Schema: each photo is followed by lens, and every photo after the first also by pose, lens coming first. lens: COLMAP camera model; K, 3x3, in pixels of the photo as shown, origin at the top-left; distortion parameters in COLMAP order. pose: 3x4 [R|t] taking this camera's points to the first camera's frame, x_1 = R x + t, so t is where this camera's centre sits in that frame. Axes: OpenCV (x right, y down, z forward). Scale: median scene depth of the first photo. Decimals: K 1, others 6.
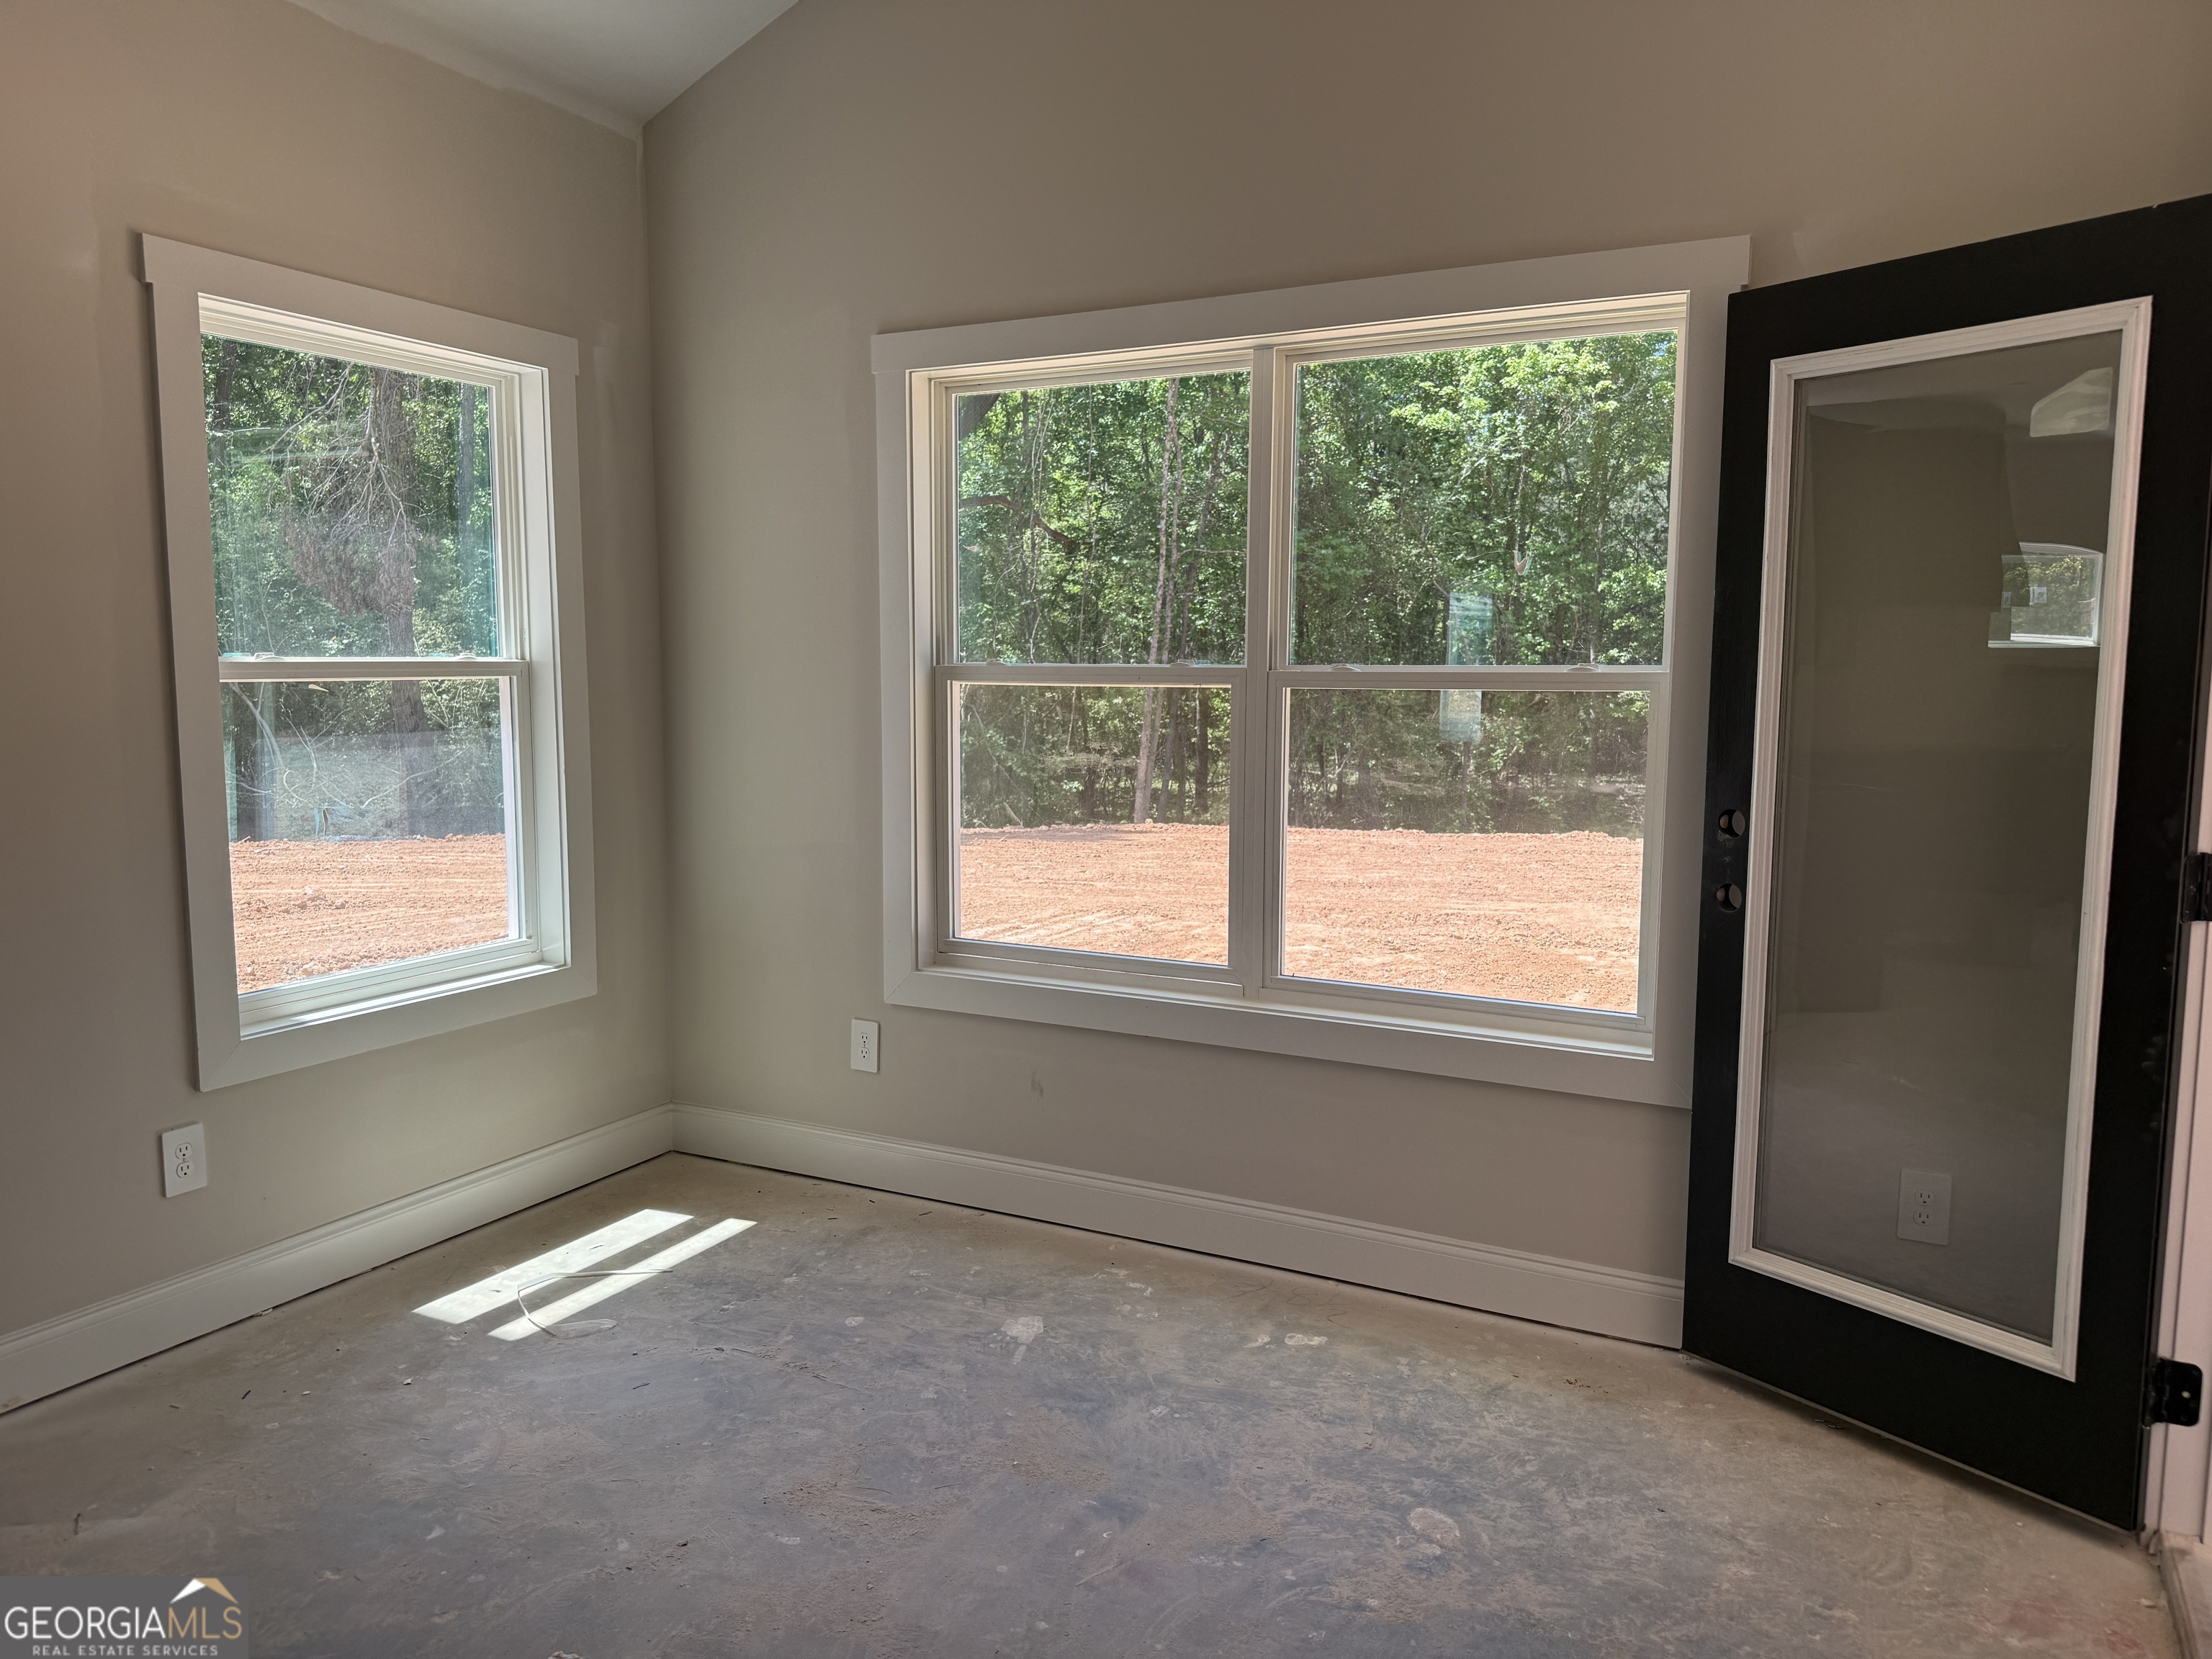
lens RADIAL K [[1543.4, 0, 1106.4], [0, 1543.4, 830.6], [0, 0, 1]] dist [0.059344, -0.002397]
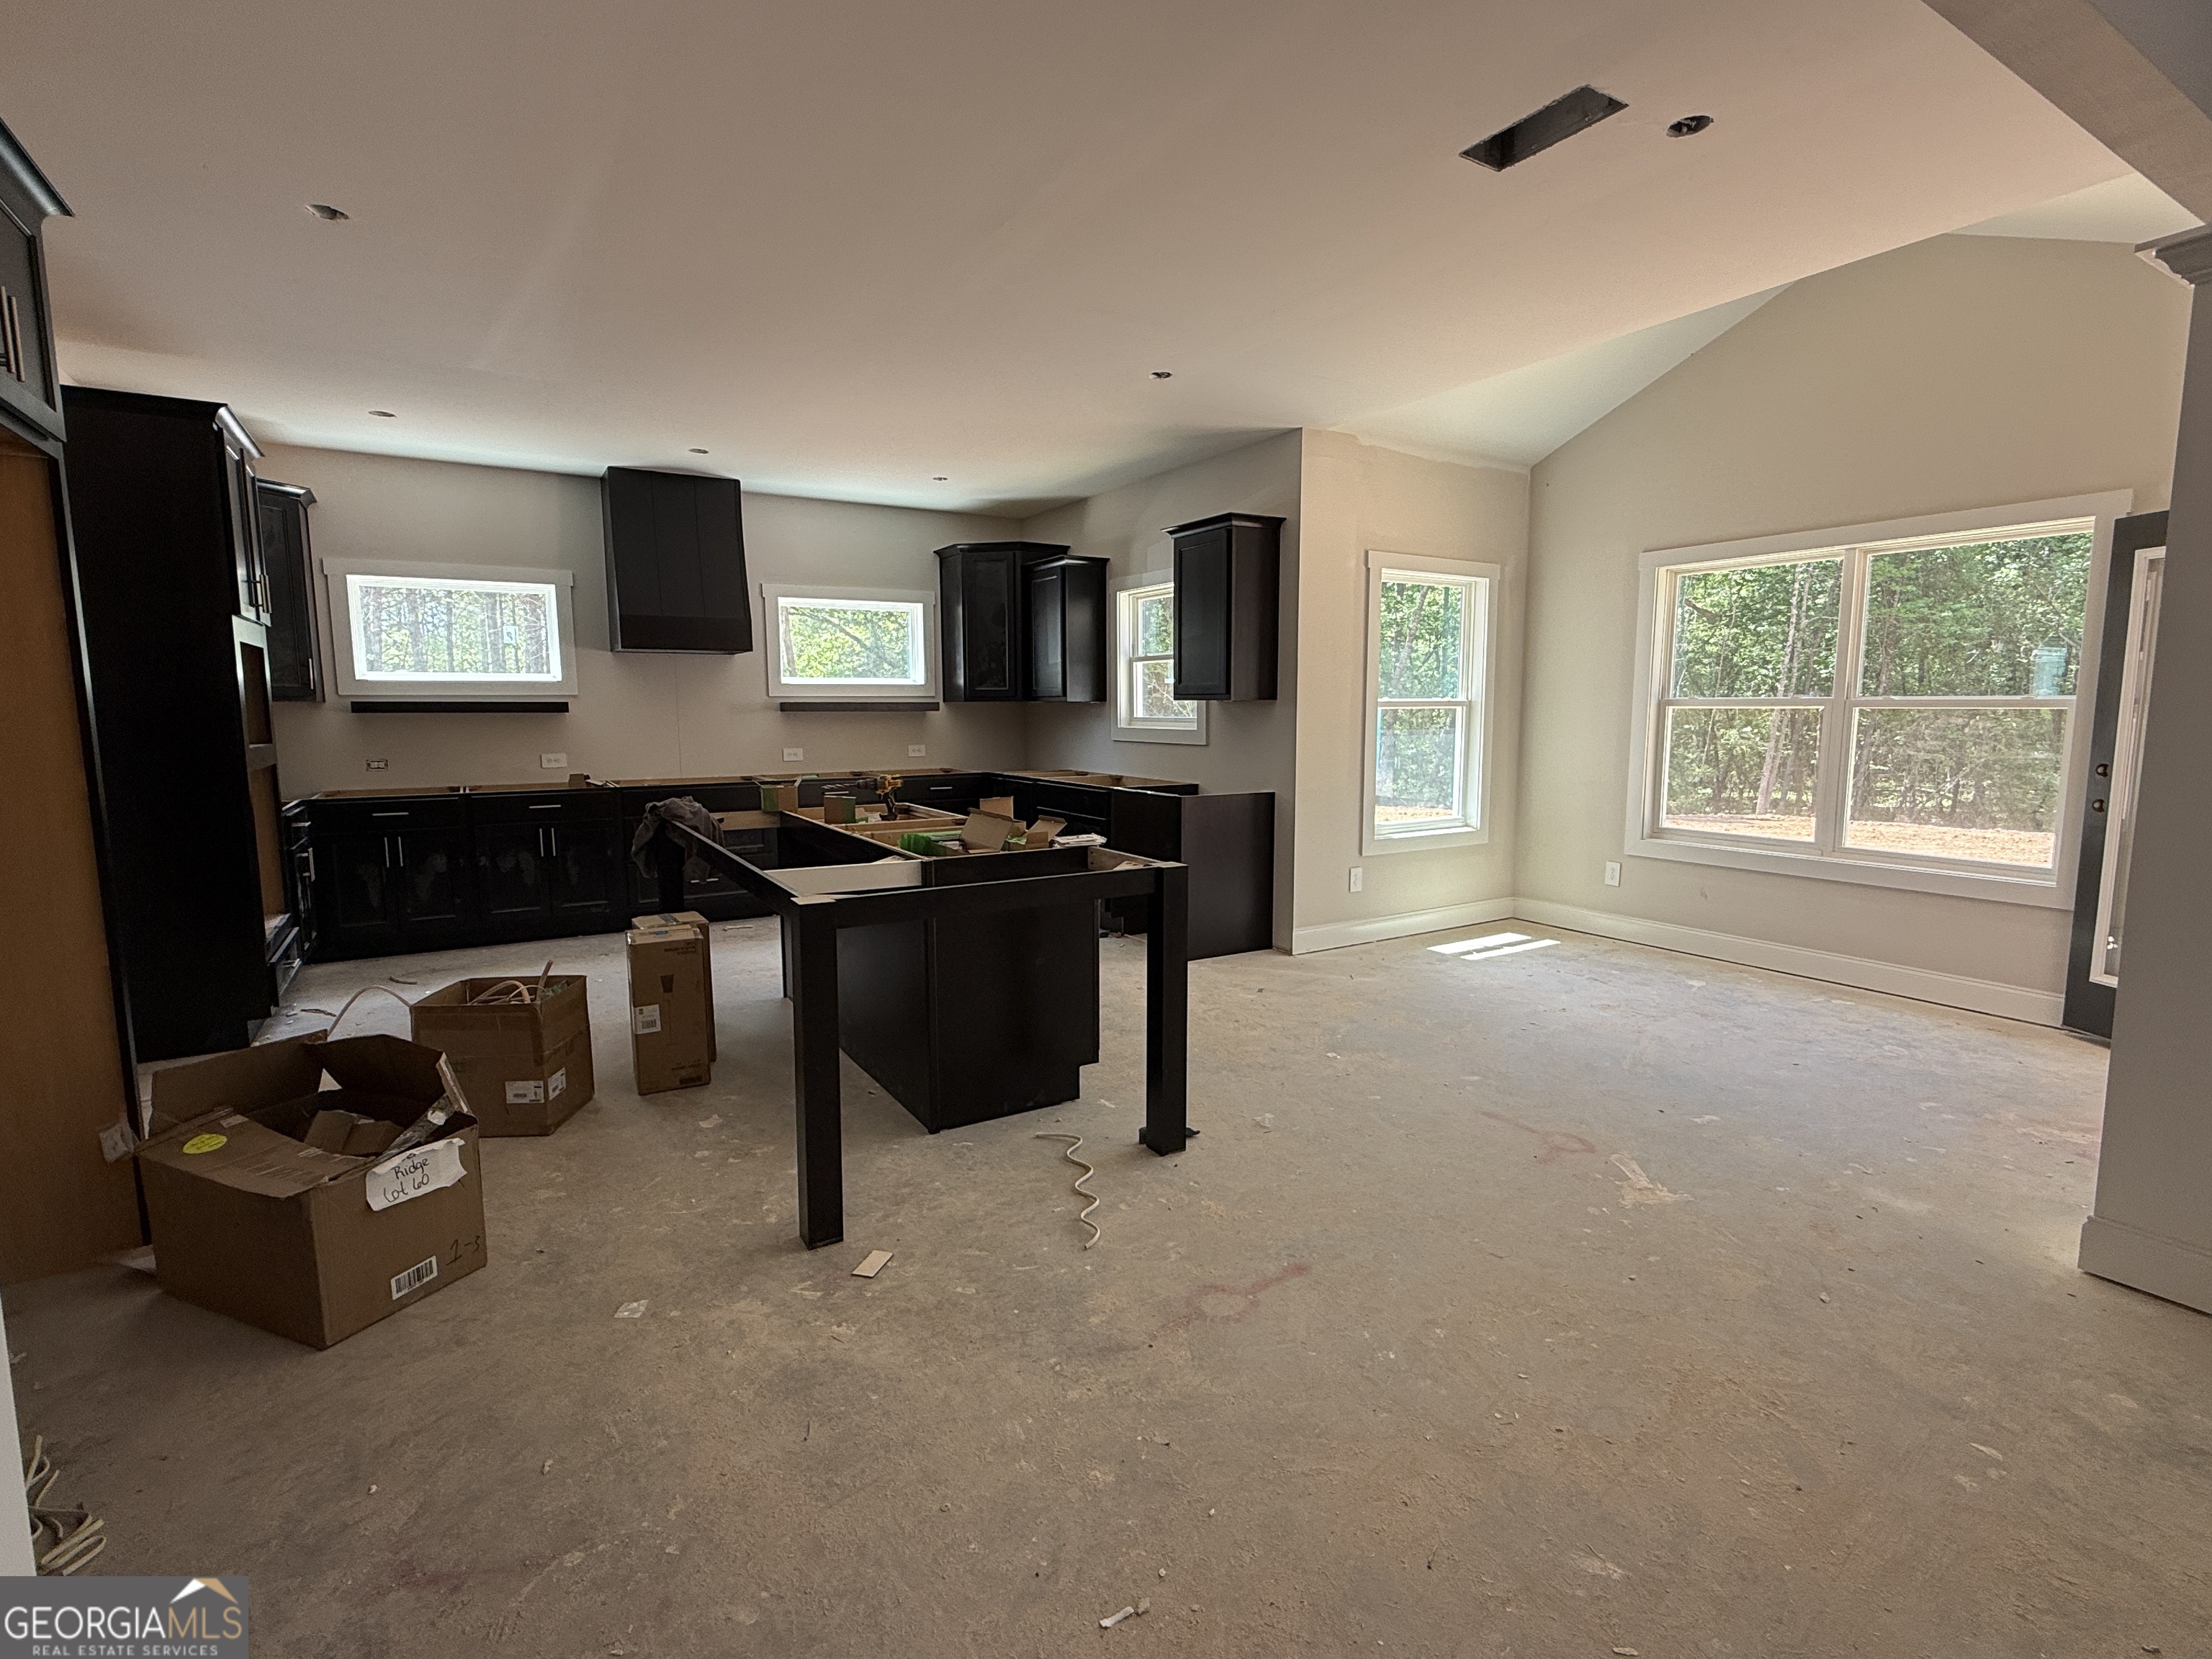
lens RADIAL K [[1047.5, 0, 1101.8], [0, 1047.5, 825.2], [0, 0, 1]] dist [0.001595, -0.000705]
pose [[0.857290, 0.052492, -0.512151, -0.020096], [-0.049892, 0.998577, 0.018832, 0.079237], [0.512411, 0.009407, 0.858689, -0.649616]]
